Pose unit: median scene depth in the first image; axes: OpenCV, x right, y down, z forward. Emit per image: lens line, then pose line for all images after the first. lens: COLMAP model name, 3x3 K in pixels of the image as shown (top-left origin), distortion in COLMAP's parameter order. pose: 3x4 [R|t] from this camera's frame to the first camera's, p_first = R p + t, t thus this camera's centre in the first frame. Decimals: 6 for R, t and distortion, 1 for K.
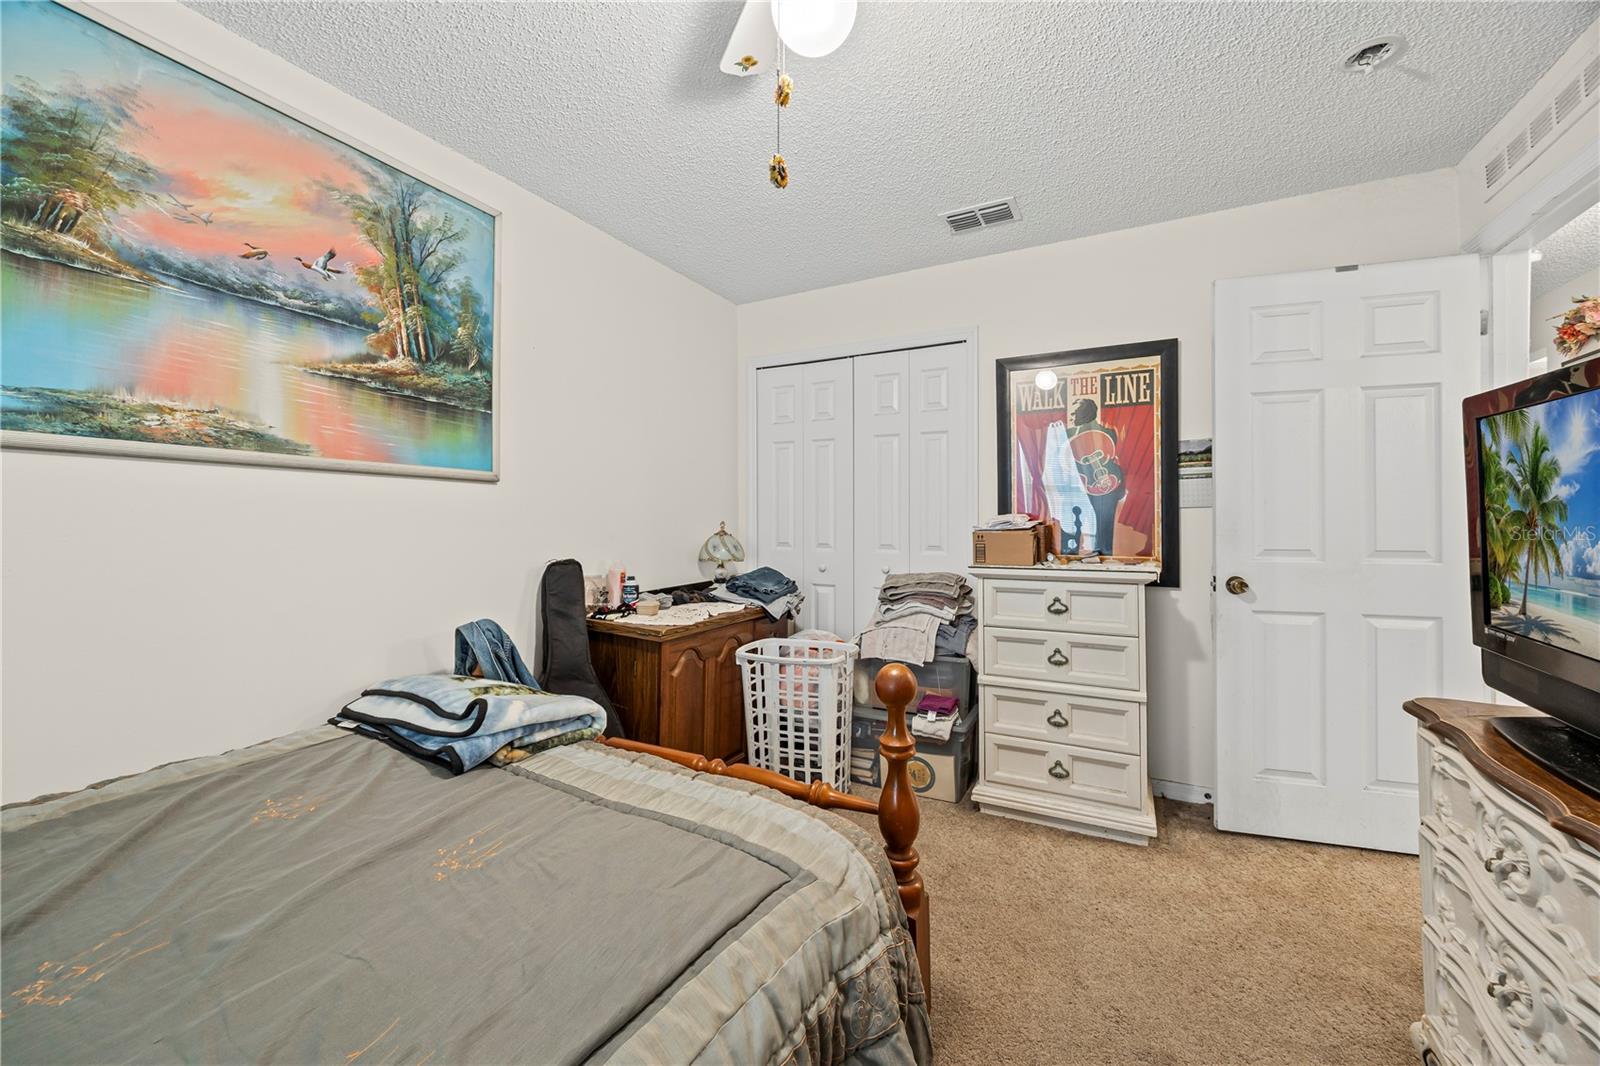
lens RADIAL K [[614.9, 0, 799.9], [0, 614.9, 520.5], [0, 0, 1]] dist [0.001445, 0.000258]
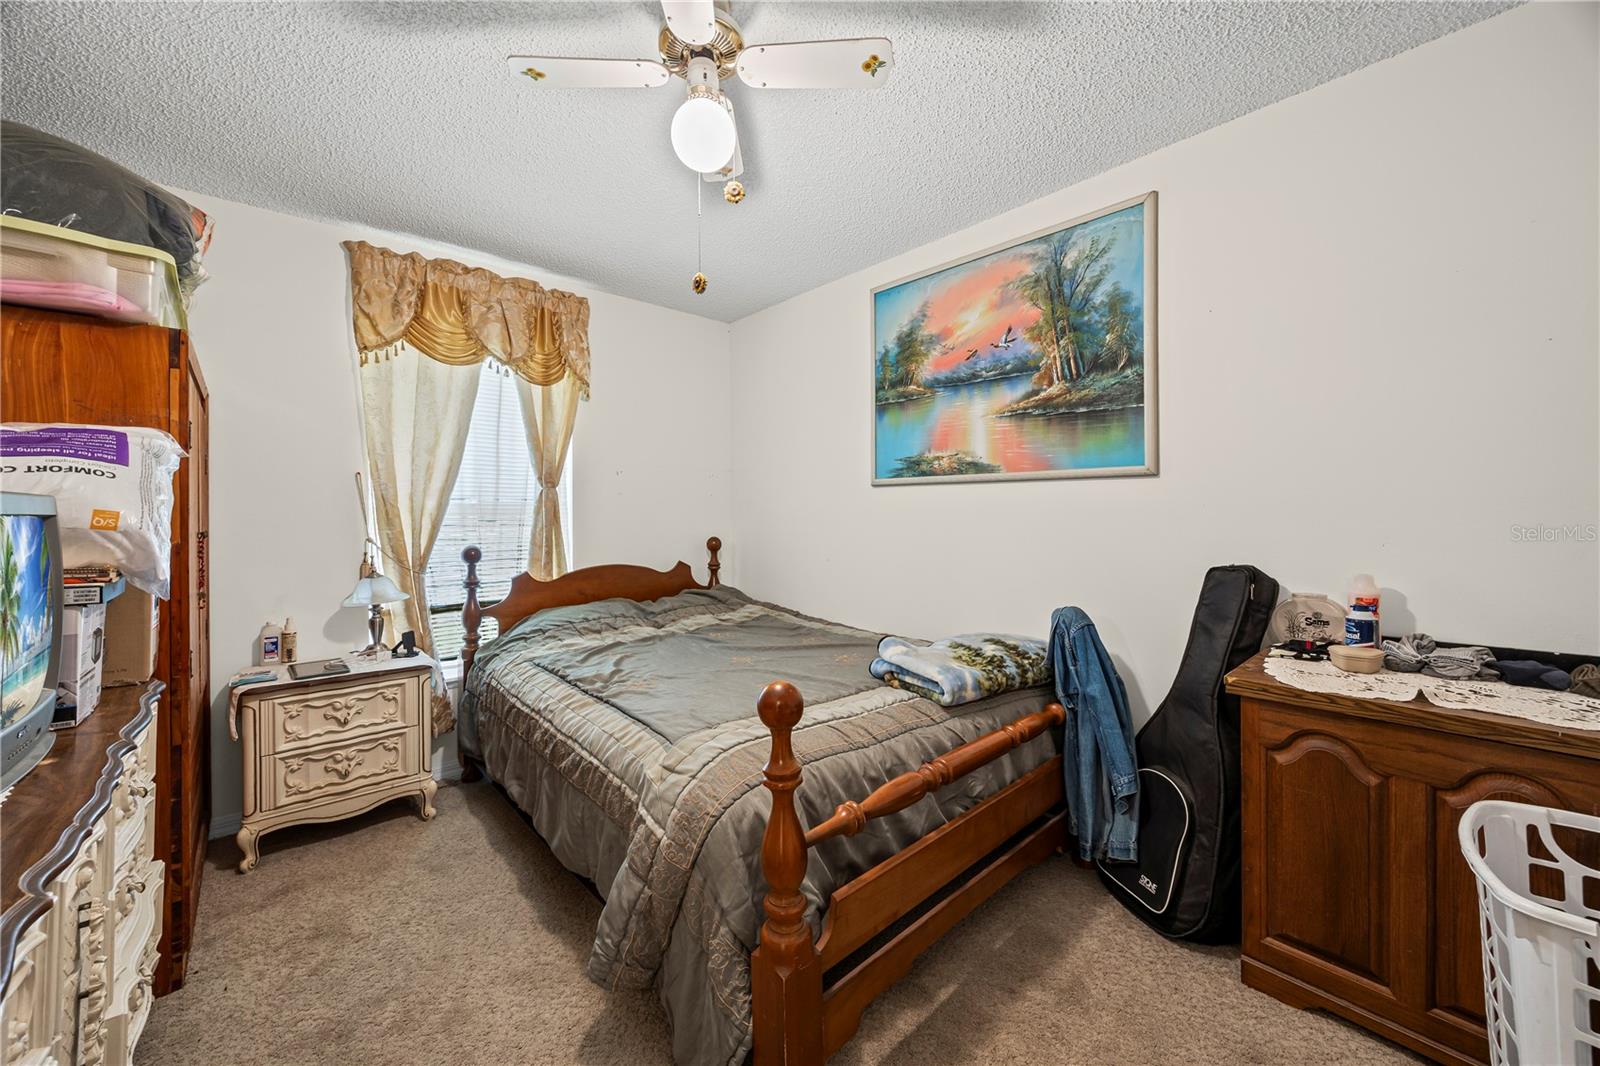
lens RADIAL K [[614.9, 0, 799.9], [0, 614.9, 520.5], [0, 0, 1]] dist [0.001445, 0.000258]
pose [[-0.330128, 0.010310, -0.943880, 0.708741], [0.004312, 0.999946, 0.009414, -0.004789], [0.943926, -0.000963, -0.330155, 0.951528]]
